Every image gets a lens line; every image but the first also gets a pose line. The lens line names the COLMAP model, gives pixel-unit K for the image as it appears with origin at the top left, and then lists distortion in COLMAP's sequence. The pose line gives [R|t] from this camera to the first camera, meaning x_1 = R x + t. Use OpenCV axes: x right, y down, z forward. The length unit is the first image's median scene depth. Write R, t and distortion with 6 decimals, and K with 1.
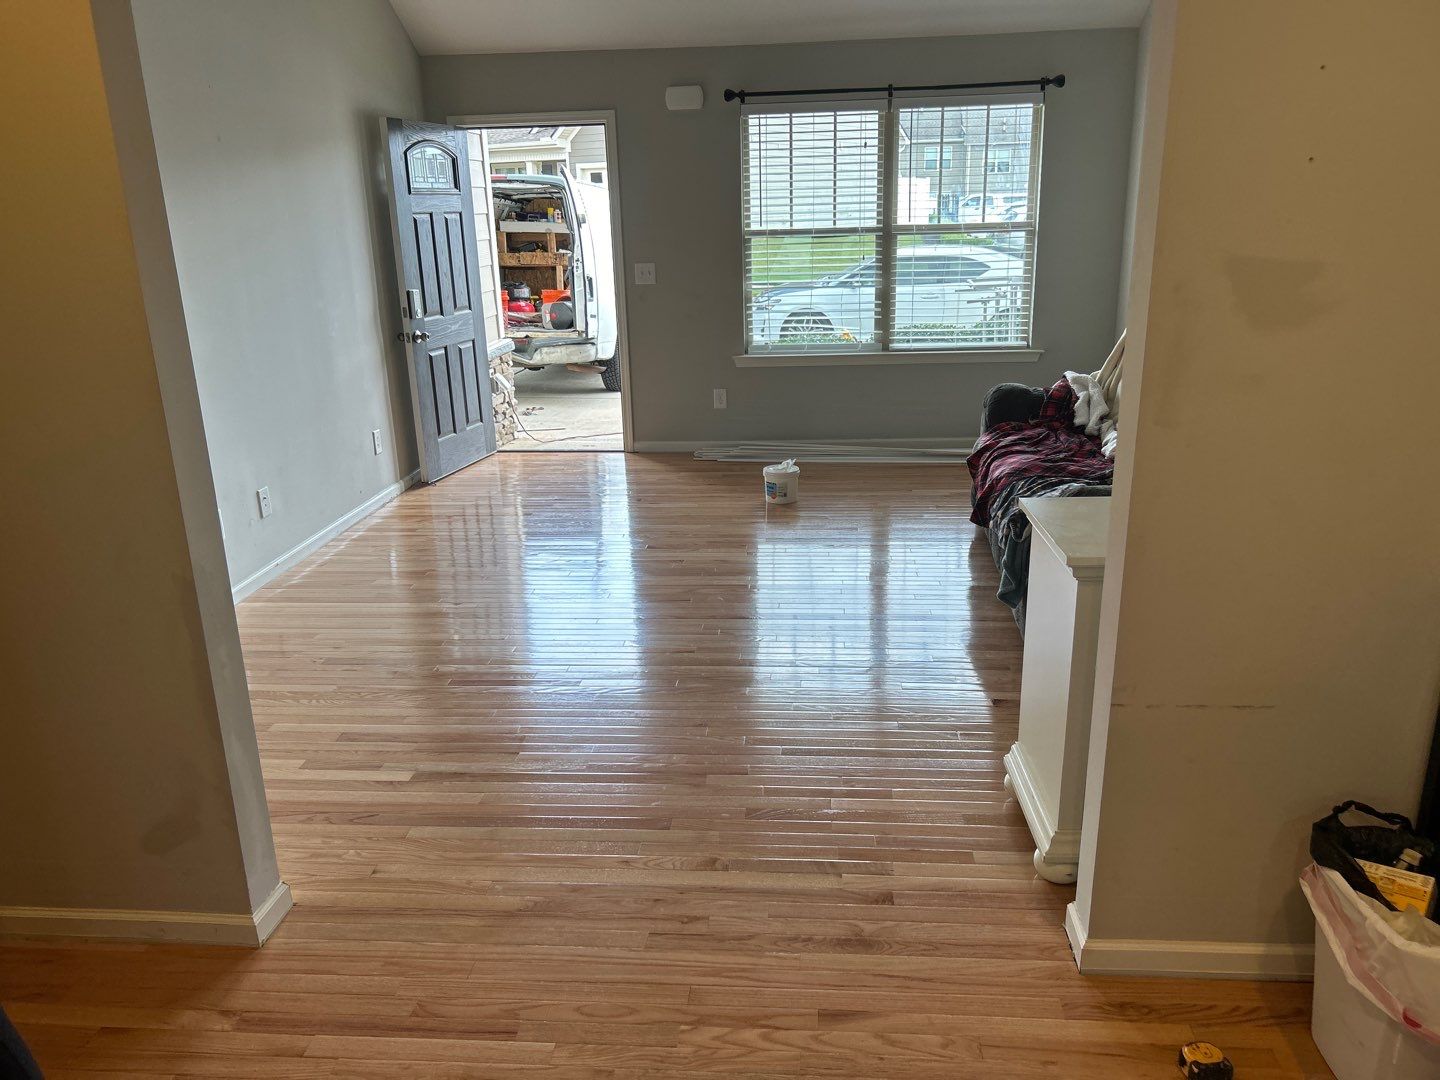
lens RADIAL K [[1085.4, 0, 745.6], [0, 1085.4, 567.0], [0, 0, 1]] dist [0.061132, -0.000250]
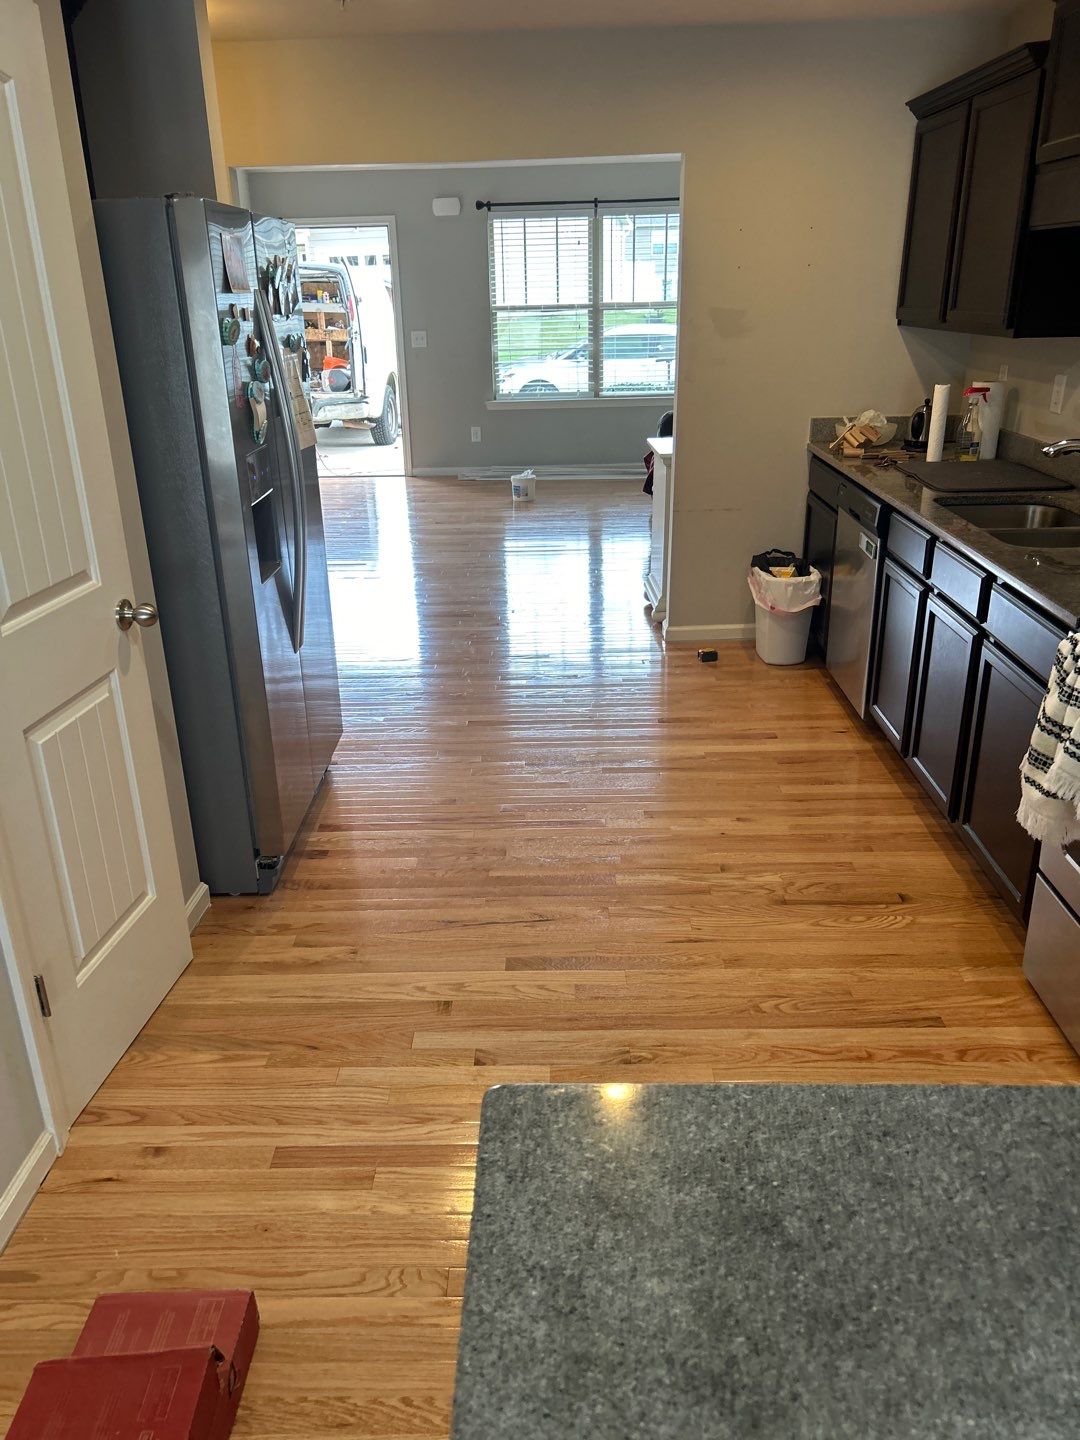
lens RADIAL K [[1064.9, 0, 542.8], [0, 1064.9, 753.8], [0, 0, 1]] dist [0.029049, -0.041357]
pose [[0.998189, -0.022468, 0.055811, -0.024132], [0.017363, 0.995761, 0.090326, 0.125395], [-0.057603, -0.089193, 0.994347, -0.370547]]
